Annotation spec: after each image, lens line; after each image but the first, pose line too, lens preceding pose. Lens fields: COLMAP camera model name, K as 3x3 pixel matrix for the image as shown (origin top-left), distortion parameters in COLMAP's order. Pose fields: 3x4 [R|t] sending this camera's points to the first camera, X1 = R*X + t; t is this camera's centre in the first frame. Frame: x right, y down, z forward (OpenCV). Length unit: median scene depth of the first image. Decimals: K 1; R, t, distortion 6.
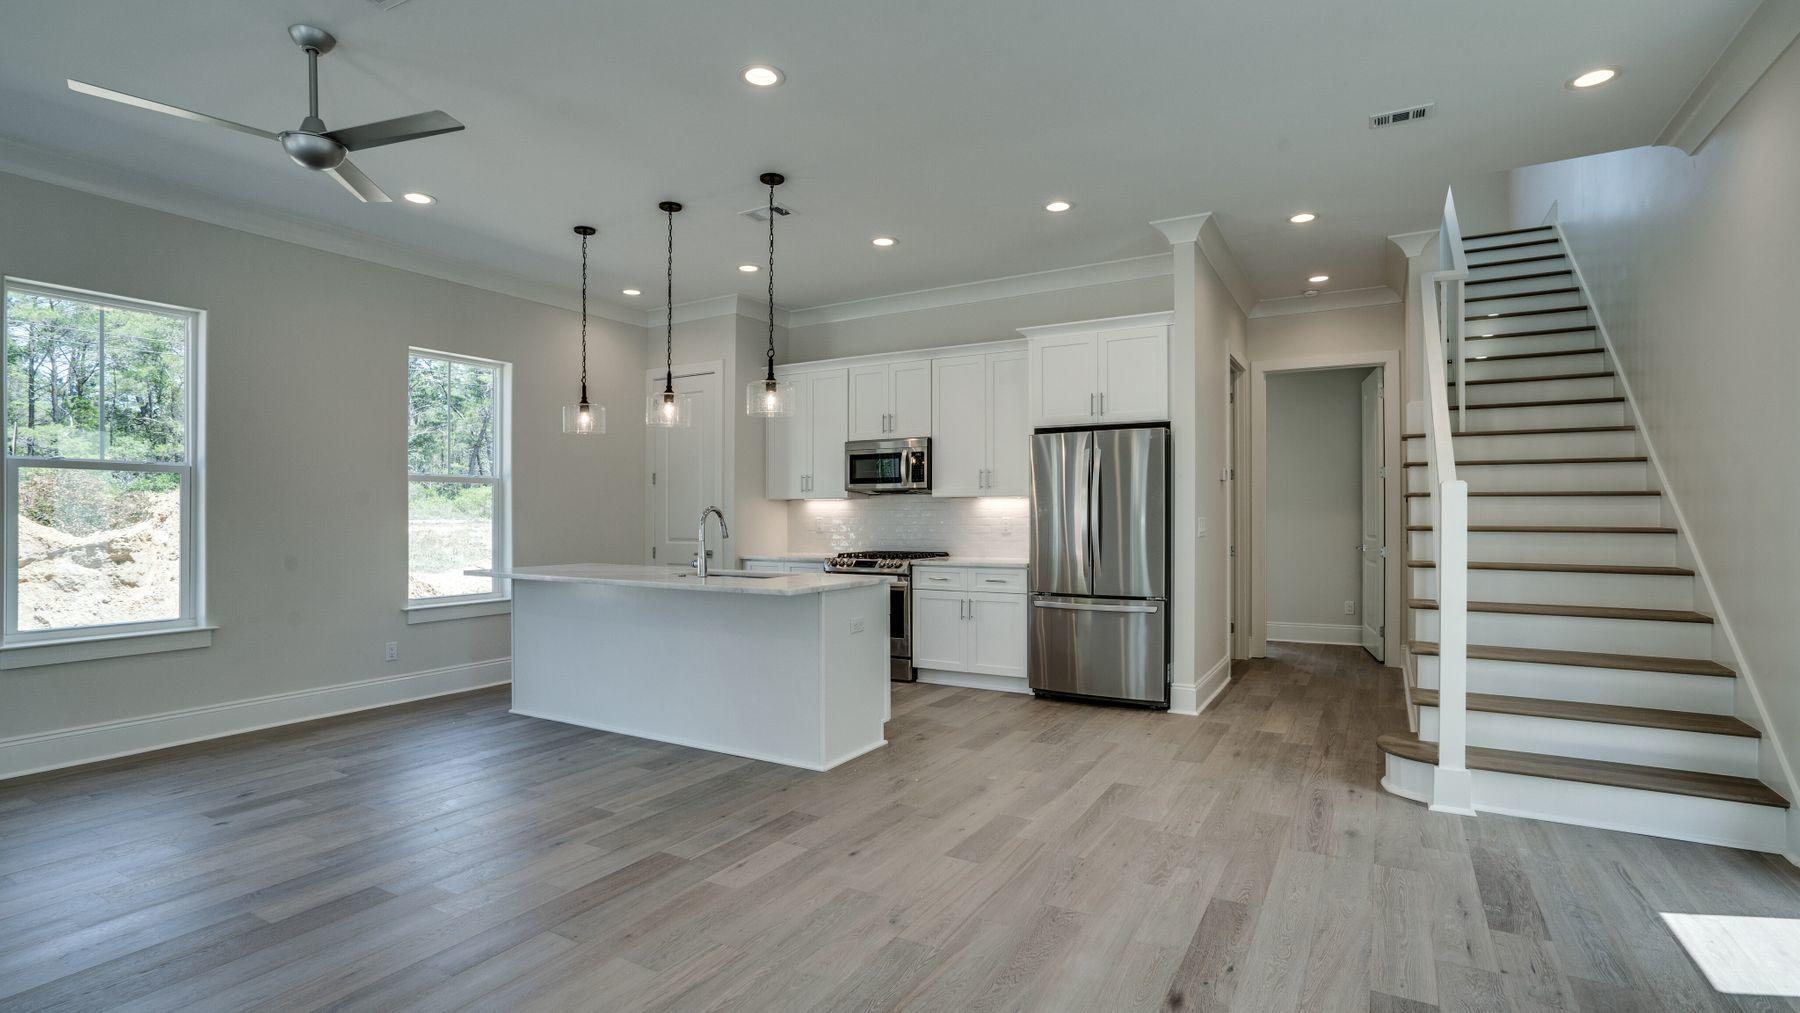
lens RADIAL K [[854.9, 0, 900.0], [0, 854.9, 506.5], [0, 0, 1]] dist [-0.048247, 0.024635]
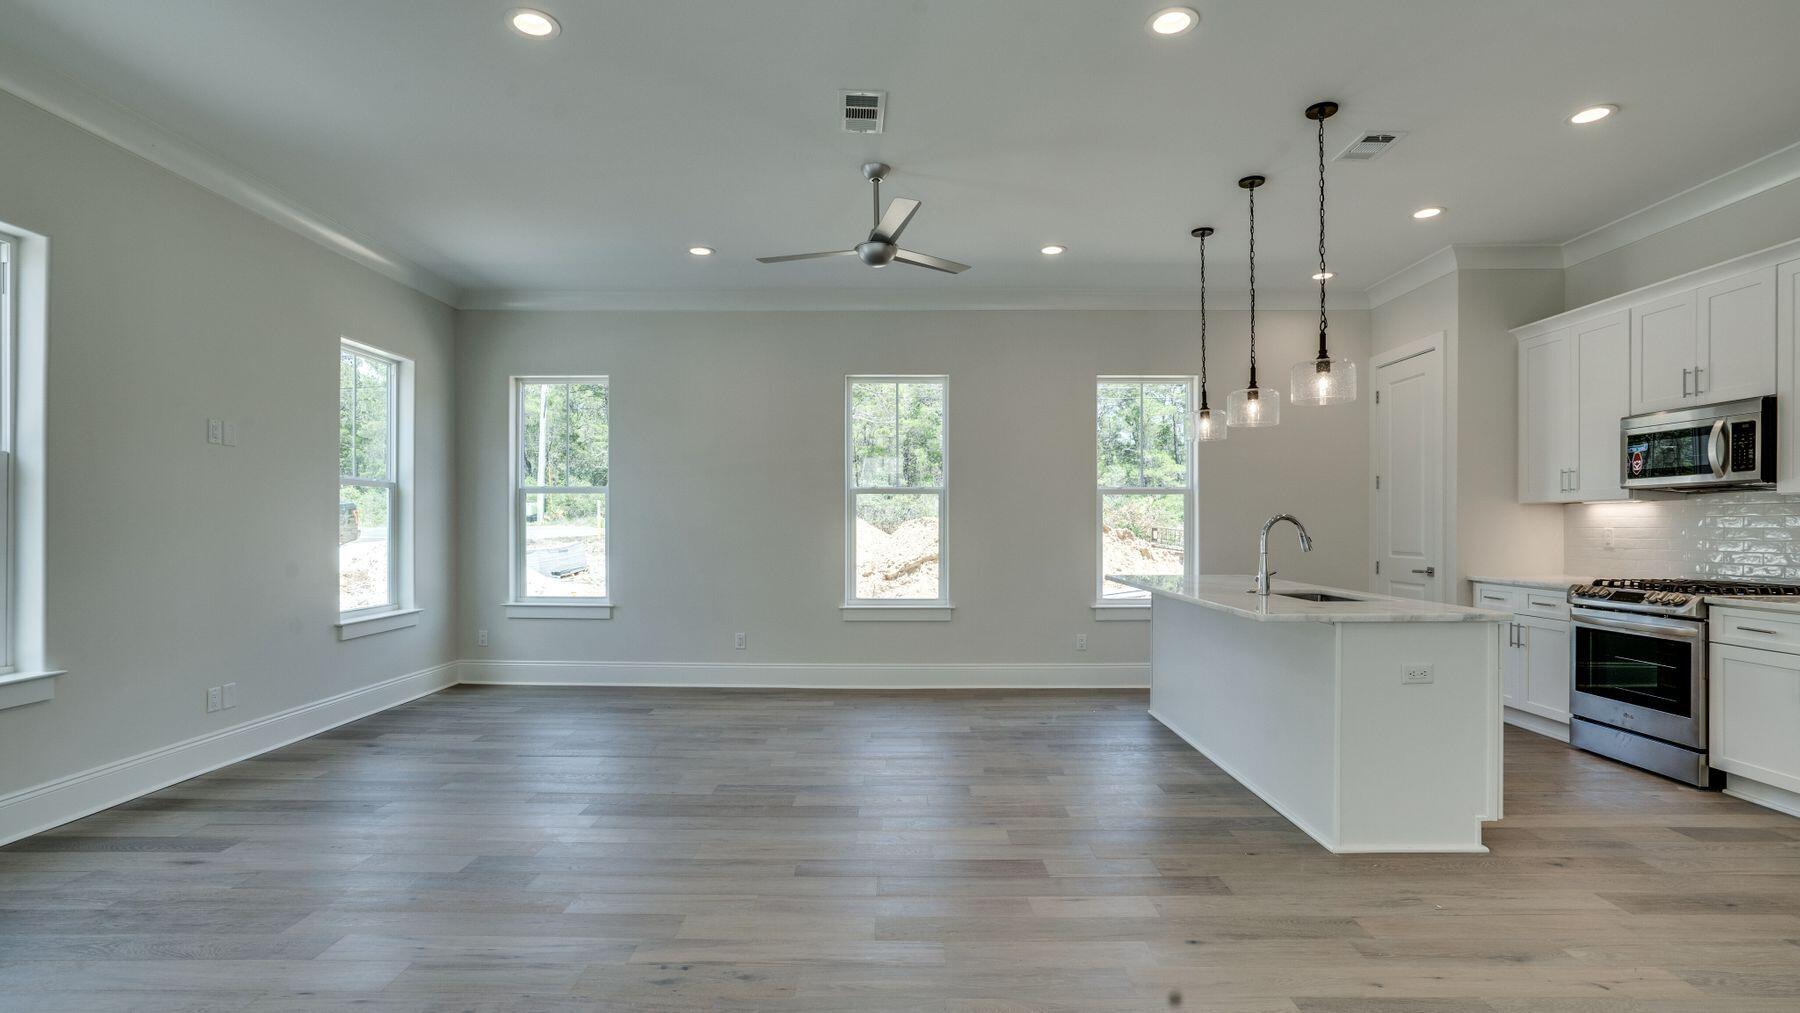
lens RADIAL K [[845.9, 0, 897.2], [0, 845.9, 524.7], [0, 0, 1]] dist [-0.043990, 0.024094]
pose [[0.494868, 0.000688, -0.868968, 0.263625], [0.009085, 0.999941, 0.005966, 0.001374], [0.868920, -0.010847, 0.494833, 0.192510]]
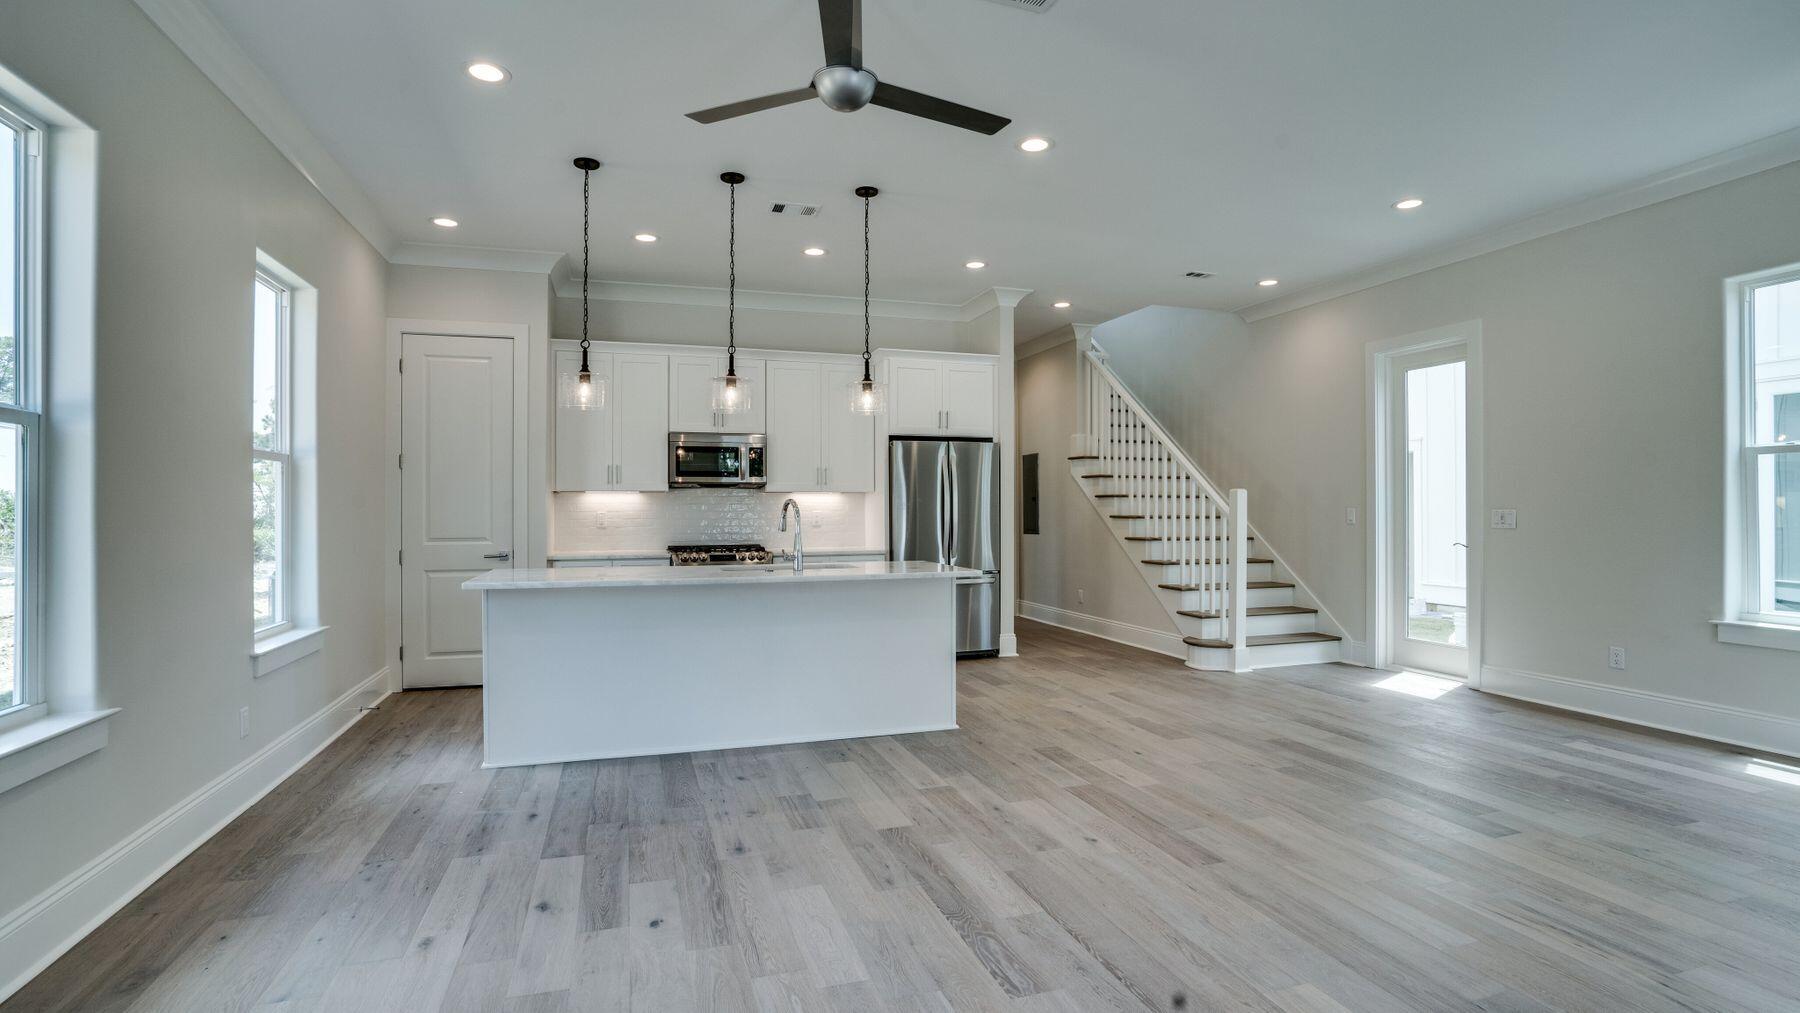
lens RADIAL K [[854.9, 0, 900.0], [0, 854.9, 506.5], [0, 0, 1]] dist [-0.048247, 0.024635]
pose [[0.665847, 0.002479, 0.746084, -0.705241], [-0.005673, 0.999982, 0.001740, 0.004969], [-0.746067, -0.005391, 0.665849, 0.198297]]
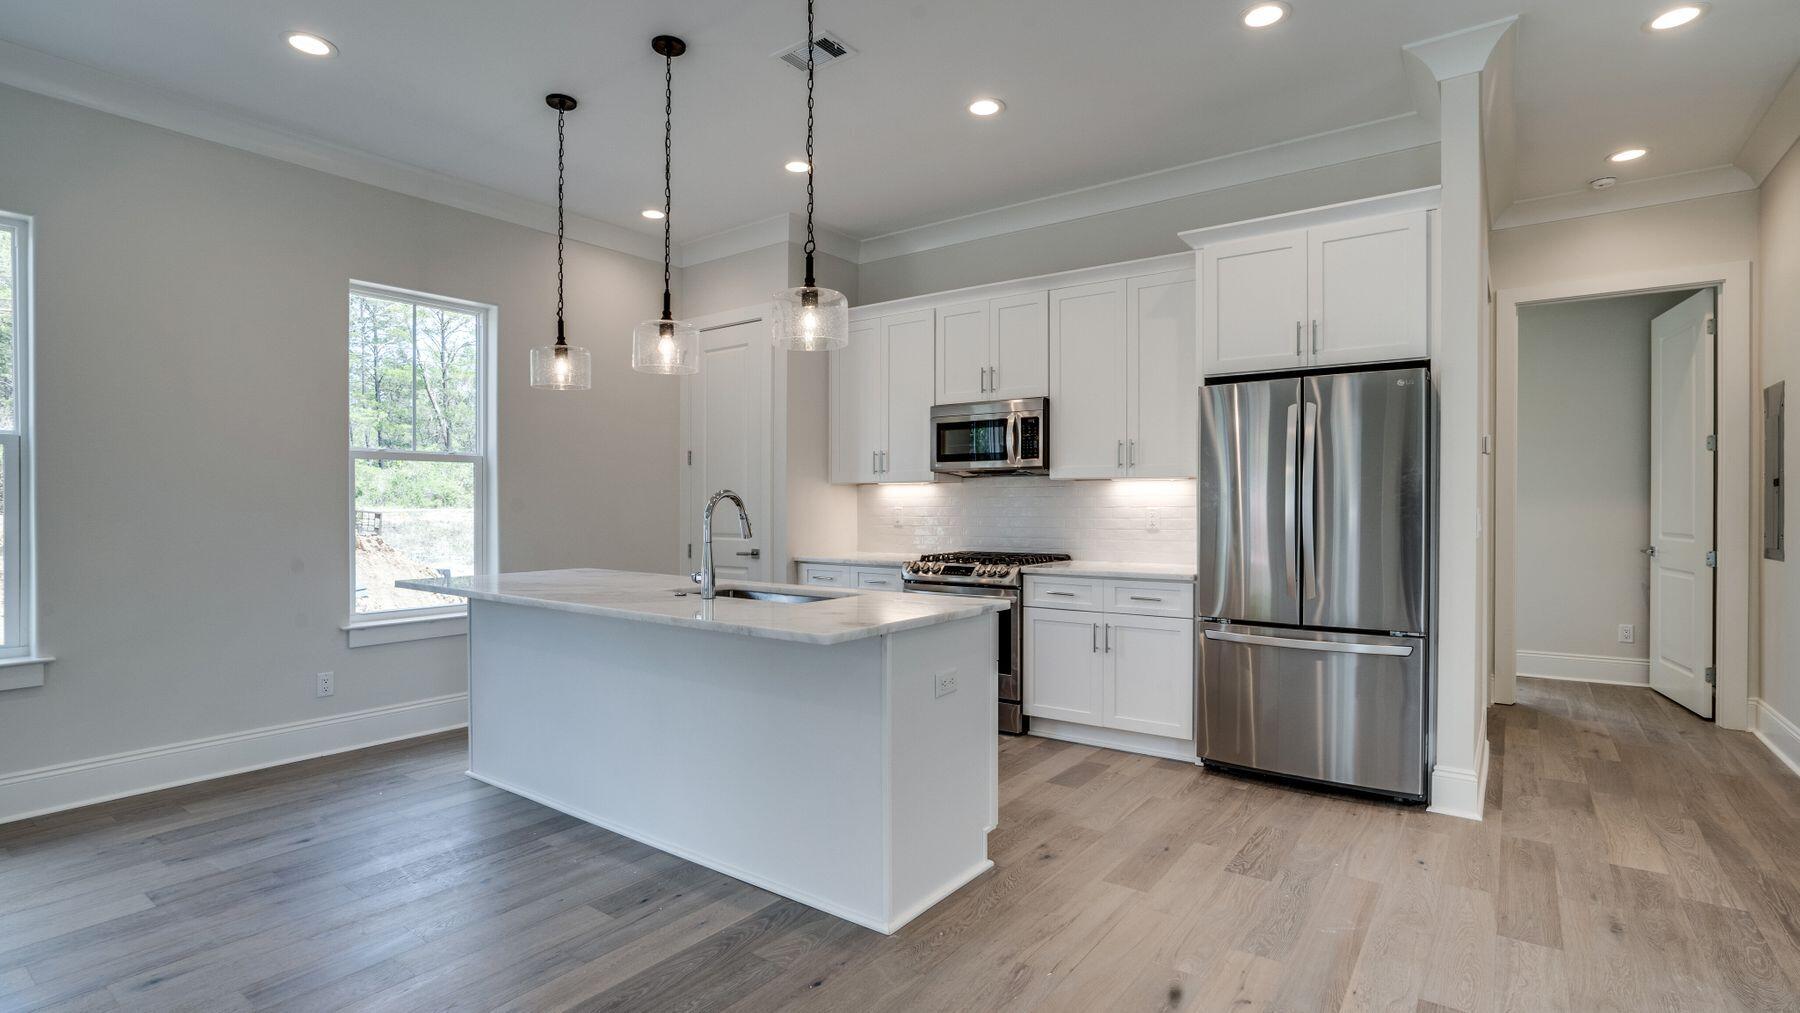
lens RADIAL K [[854.9, 0, 900.0], [0, 854.9, 506.5], [0, 0, 1]] dist [-0.048247, 0.024635]
pose [[0.994437, 0.001557, -0.105326, -0.013819], [-0.000222, 0.999919, 0.012690, 0.003337], [0.105337, -0.012596, 0.994357, 0.291231]]
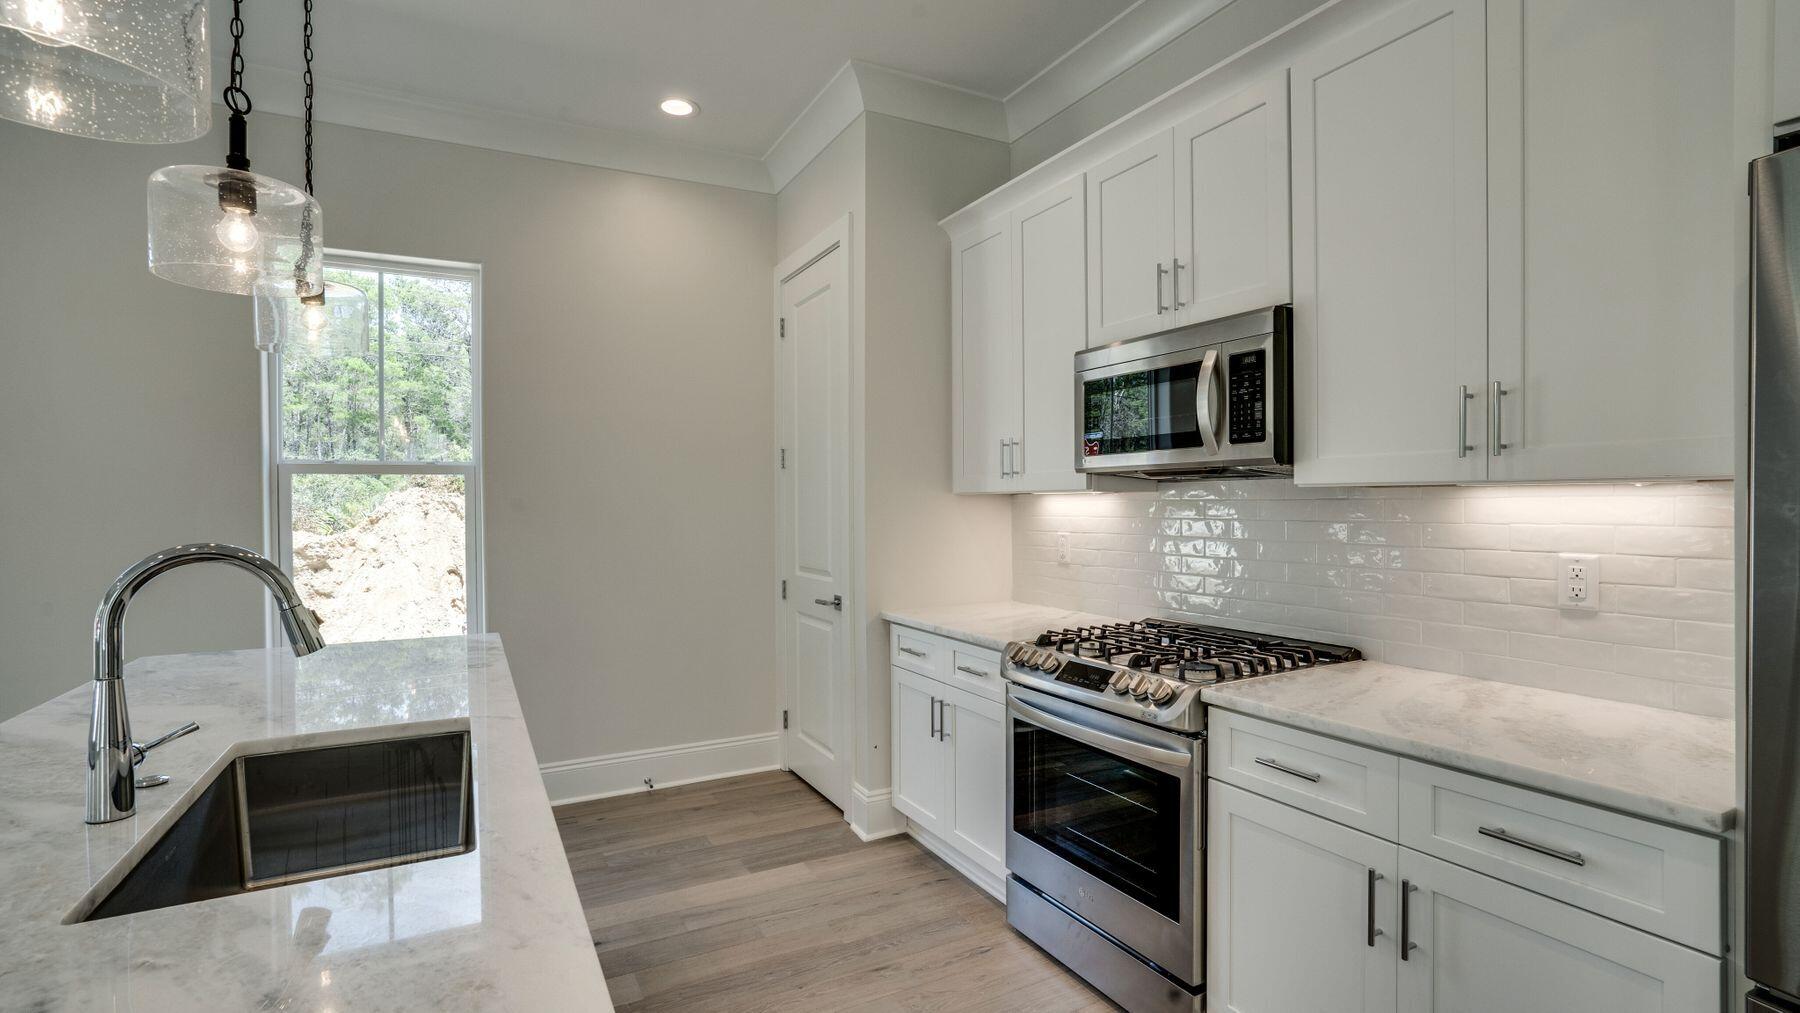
lens RADIAL K [[834.9, 0, 900.0], [0, 834.9, 506.5], [0, 0, 1]] dist [-0.040850, 0.022598]
pose [[0.851441, -0.001219, -0.524448, 0.083500], [0.011059, 0.999817, 0.015630, -0.011068], [0.524333, -0.019108, 0.851299, 0.720802]]
